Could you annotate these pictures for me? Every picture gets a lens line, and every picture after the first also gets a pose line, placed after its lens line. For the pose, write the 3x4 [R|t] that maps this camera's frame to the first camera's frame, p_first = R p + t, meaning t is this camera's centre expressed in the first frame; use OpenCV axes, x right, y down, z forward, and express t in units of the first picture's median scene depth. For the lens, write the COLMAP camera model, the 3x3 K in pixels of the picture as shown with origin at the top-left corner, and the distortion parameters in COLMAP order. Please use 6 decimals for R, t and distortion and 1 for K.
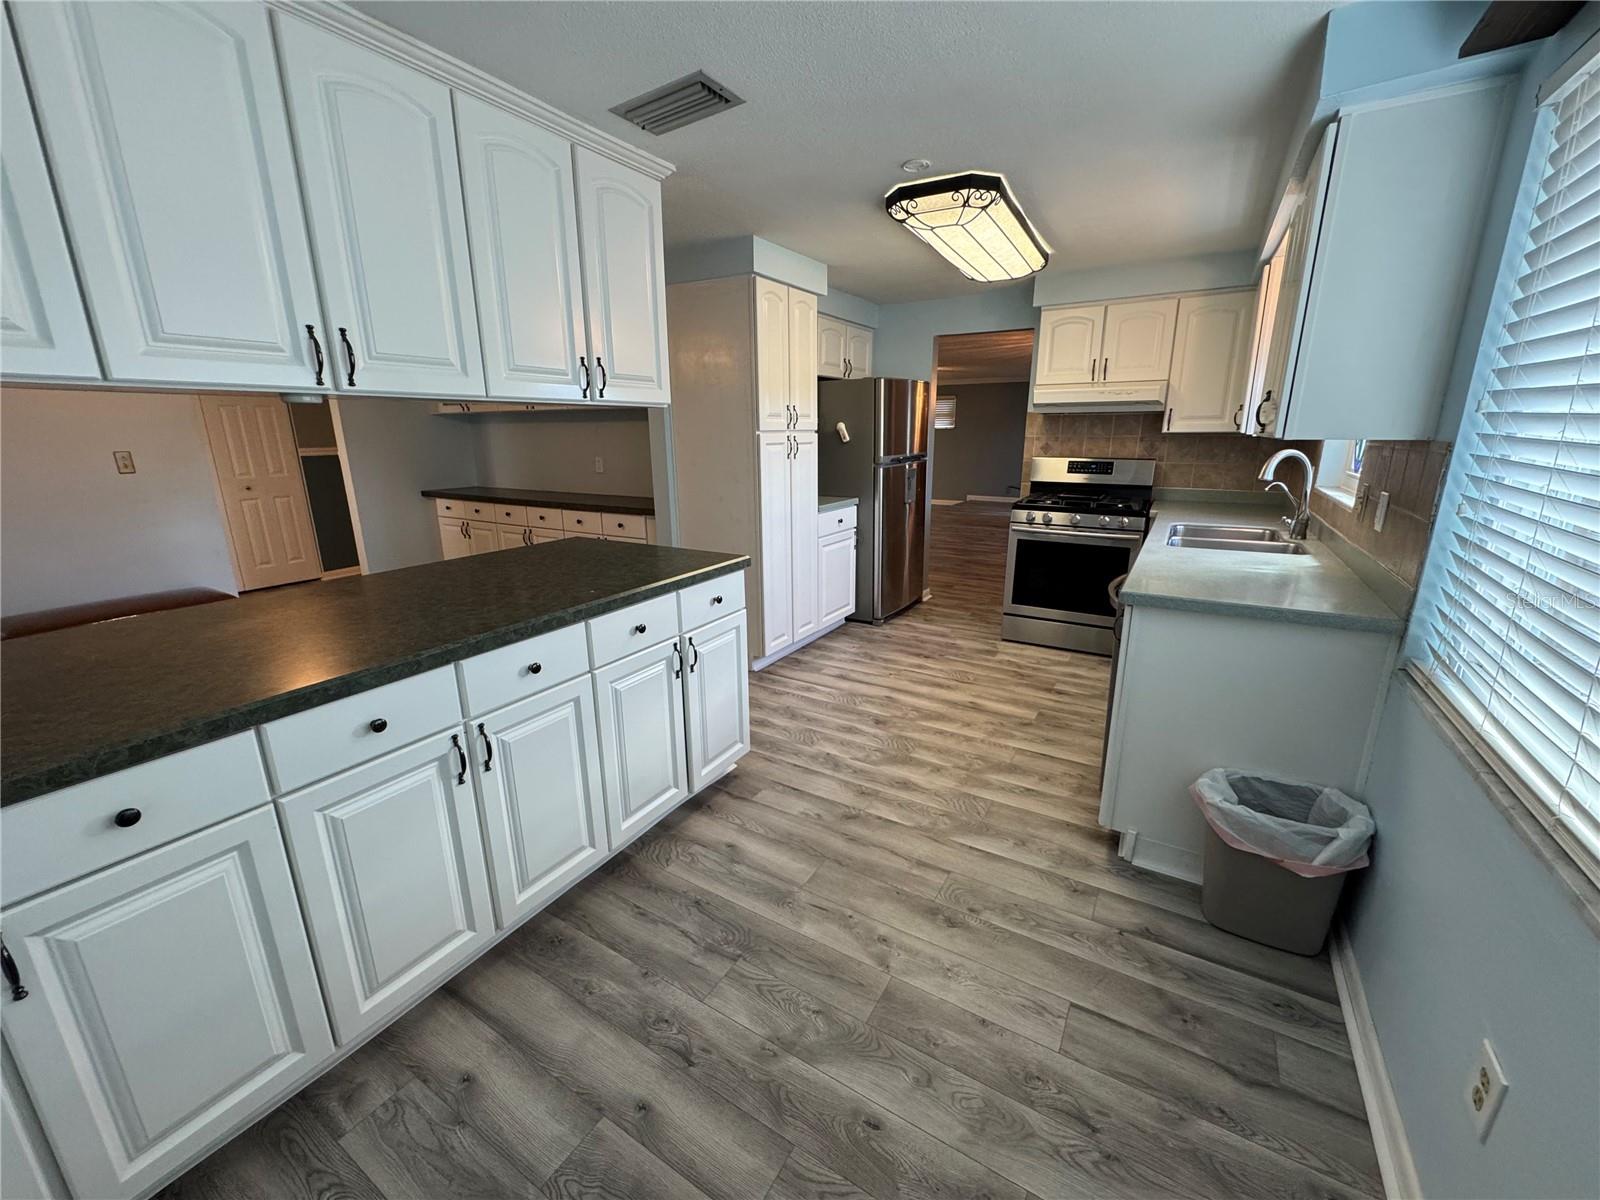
lens RADIAL K [[635.1, 0, 790.1], [0, 635.1, 602.6], [0, 0, 1]] dist [-0.003339, -0.000247]
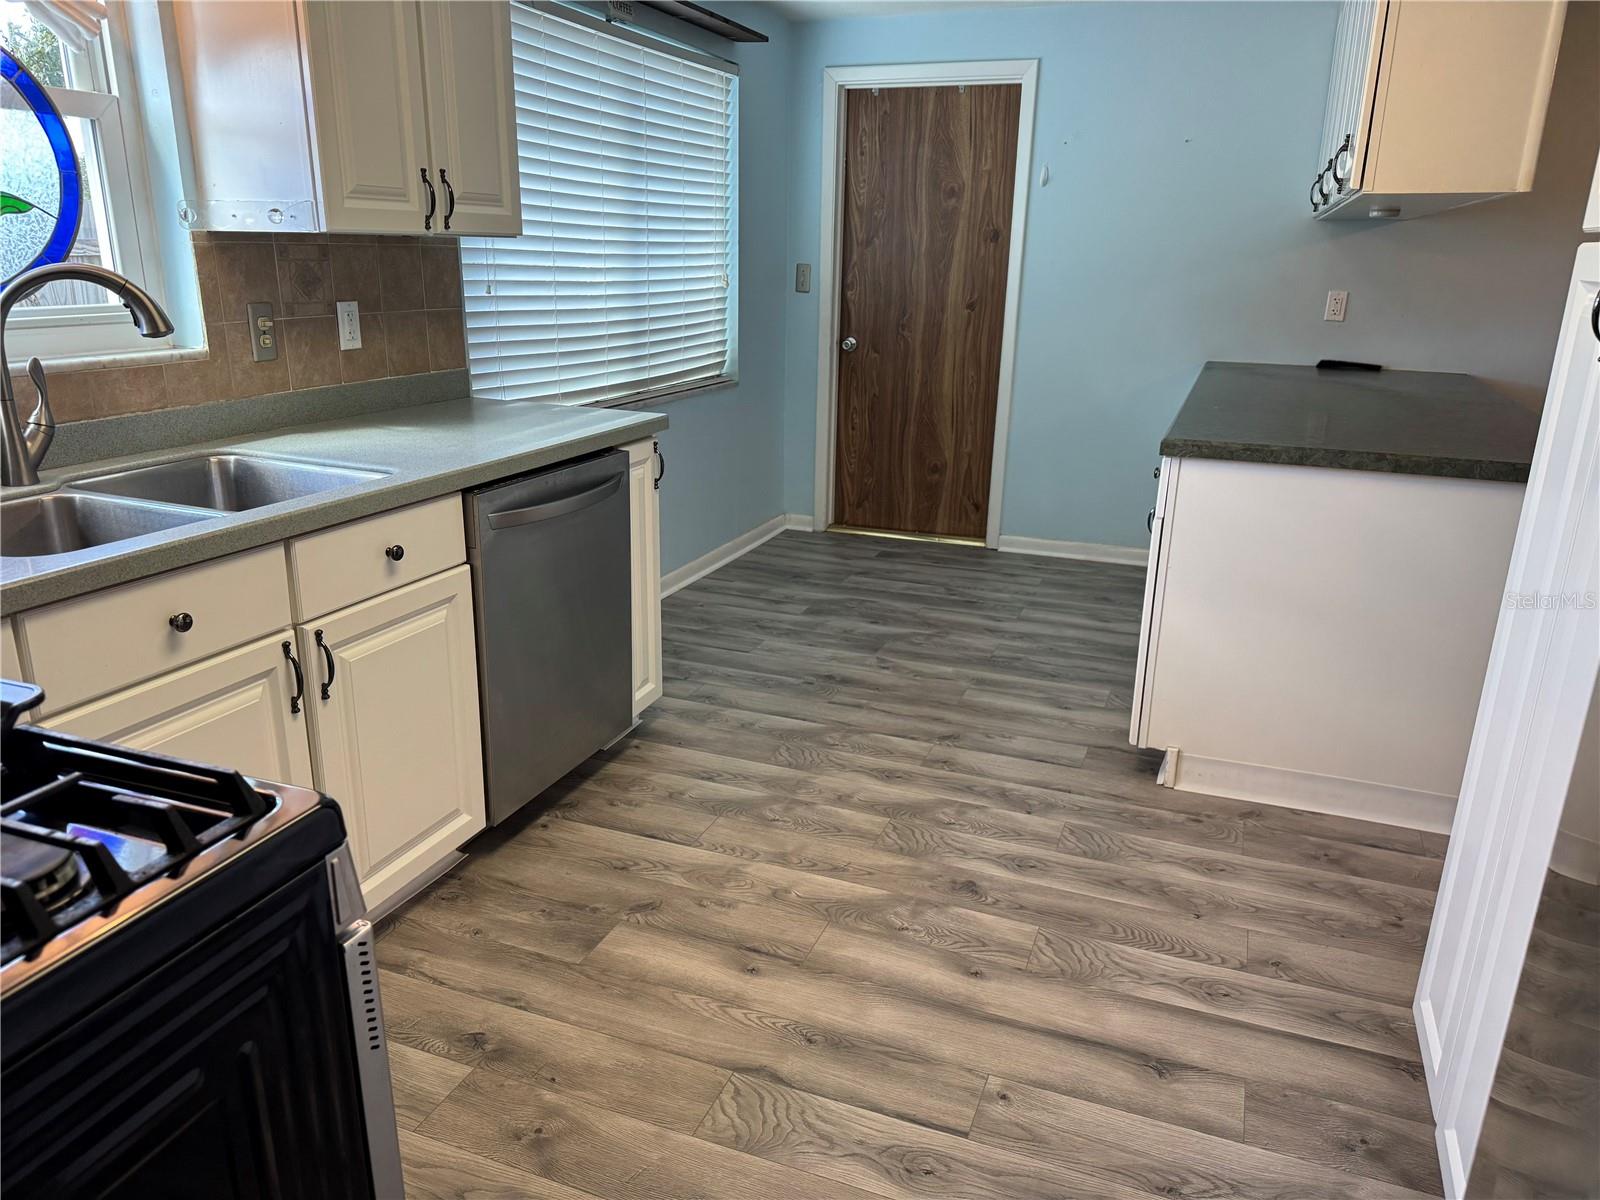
lens RADIAL K [[1138.1, 0, 800.4], [0, 1138.1, 602.6], [0, 0, 1]] dist [0.005482, -0.001767]
pose [[-0.982382, 0.048574, -0.180459, 0.450068], [-0.054863, 0.848121, 0.526955, -0.461427], [0.178648, 0.527571, -0.830514, 1.765836]]
